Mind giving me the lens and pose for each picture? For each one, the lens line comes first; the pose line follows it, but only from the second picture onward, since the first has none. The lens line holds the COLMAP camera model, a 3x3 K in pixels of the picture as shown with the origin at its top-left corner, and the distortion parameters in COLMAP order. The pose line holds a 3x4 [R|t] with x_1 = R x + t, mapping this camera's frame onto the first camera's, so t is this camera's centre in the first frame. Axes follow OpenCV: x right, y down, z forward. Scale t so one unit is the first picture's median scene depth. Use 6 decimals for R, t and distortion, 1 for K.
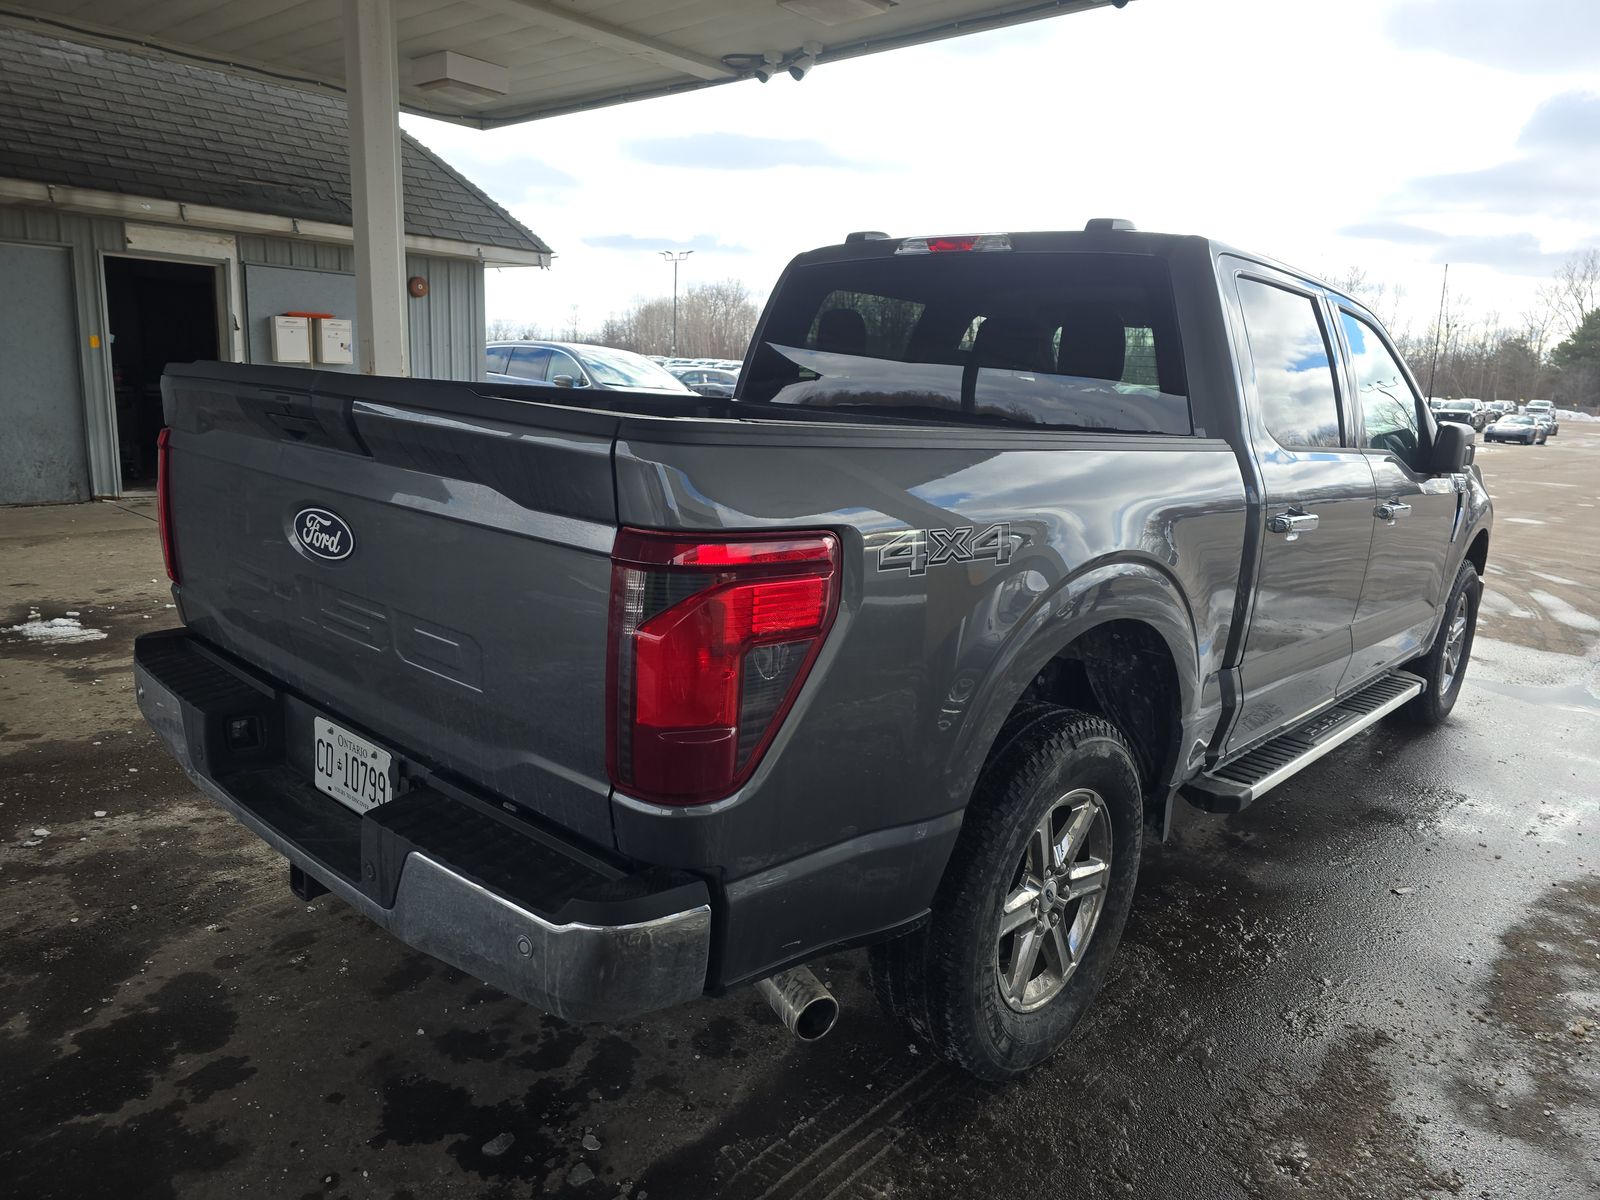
lens RADIAL K [[1083.4, 0, 809.2], [0, 1083.4, 602.5], [0, 0, 1]] dist [0.061271, -0.057643]
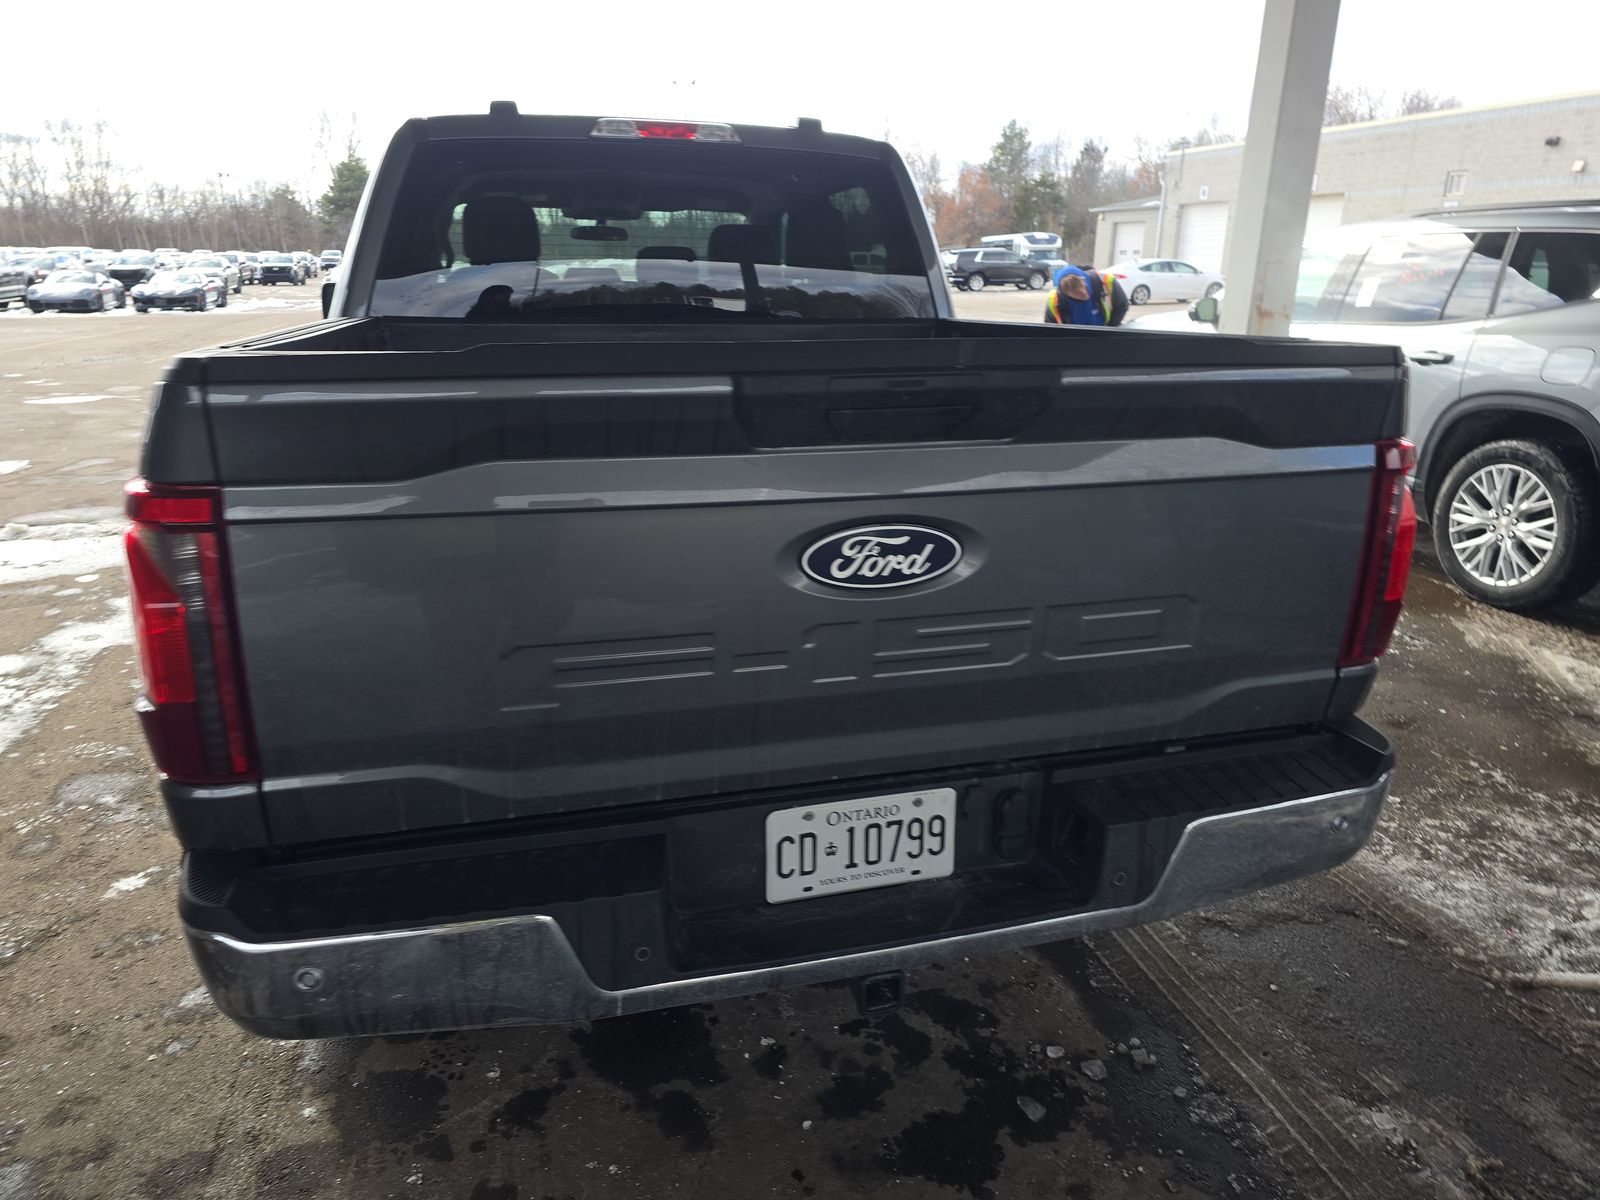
lens RADIAL K [[1083.4, 0, 803.6], [0, 1083.4, 601.8], [0, 0, 1]] dist [0.061271, -0.057643]
pose [[0.523018, -0.298505, 0.798340, -0.967308], [0.193314, 0.953801, 0.229986, -0.193667], [-0.830109, 0.034043, 0.556560, 0.560696]]
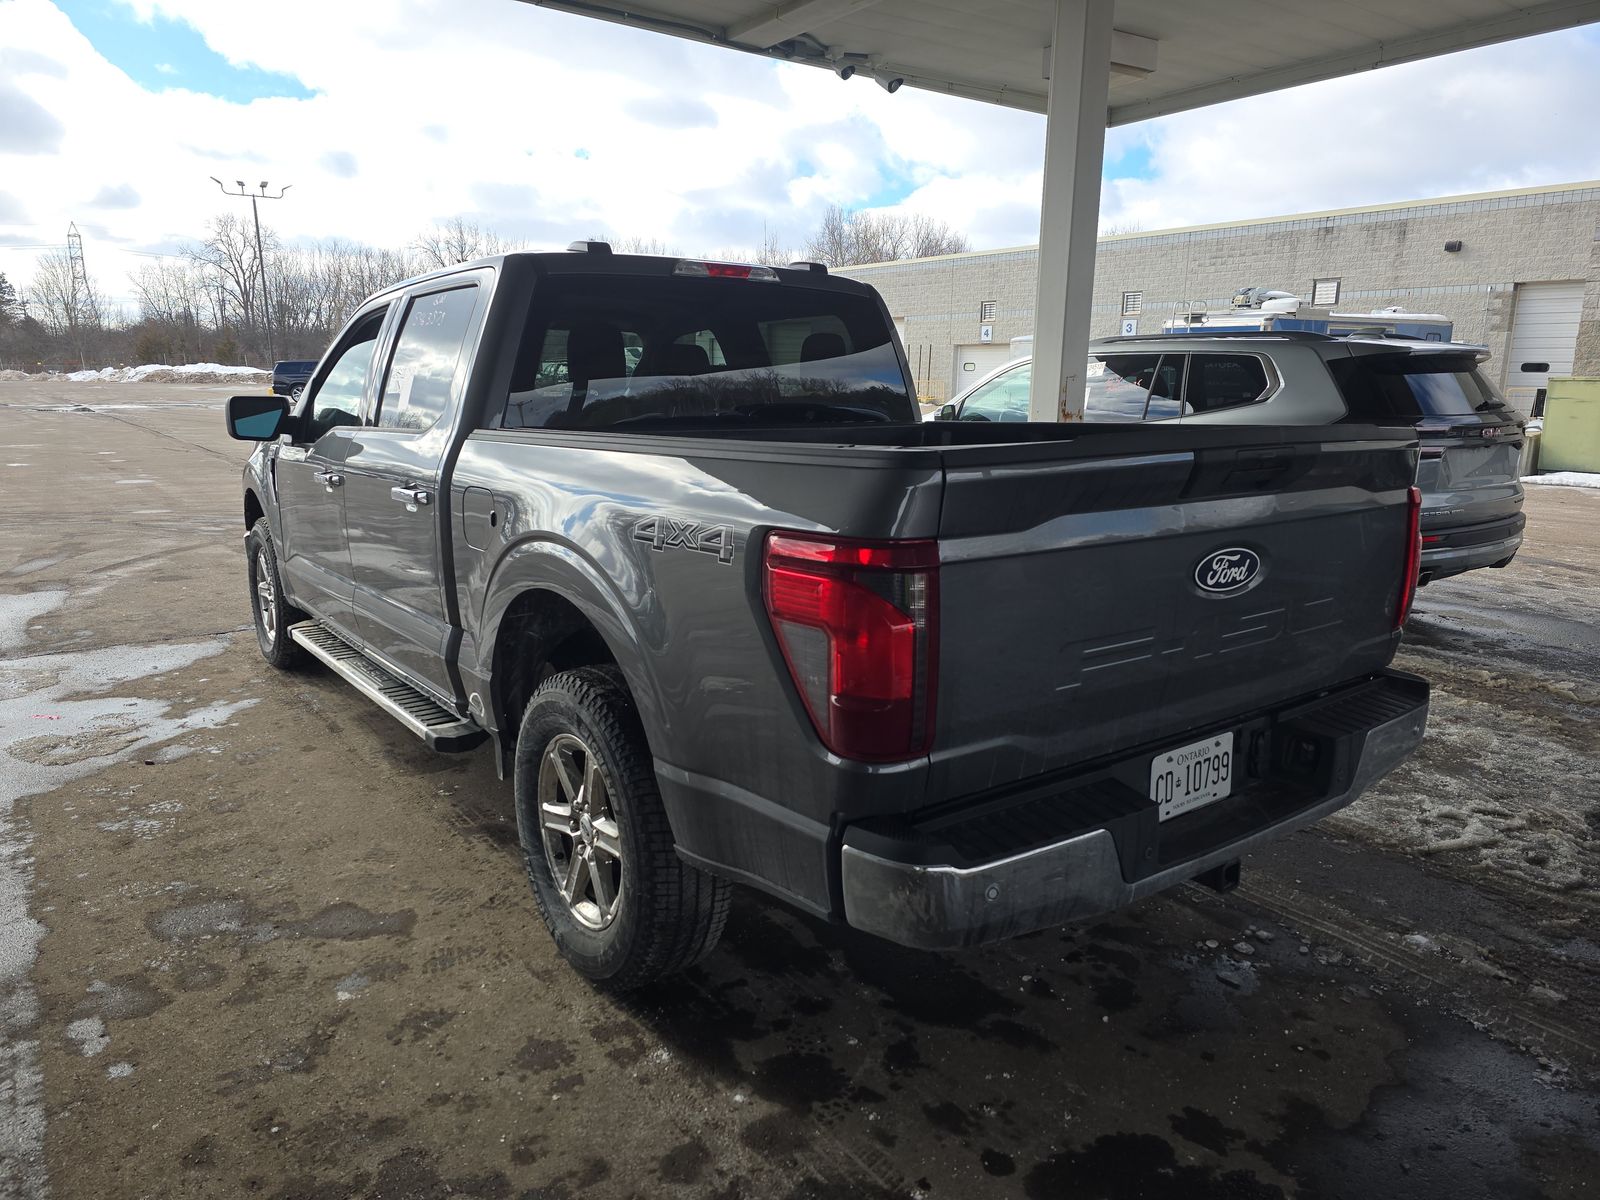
lens RADIAL K [[1083.4, 0, 799.4], [0, 1083.4, 604.7], [0, 0, 1]] dist [0.061271, -0.057643]
pose [[0.180086, -0.251717, 0.950898, -1.443712], [0.203588, 0.955309, 0.214328, -0.323800], [-0.962352, 0.154994, 0.223284, 1.055183]]
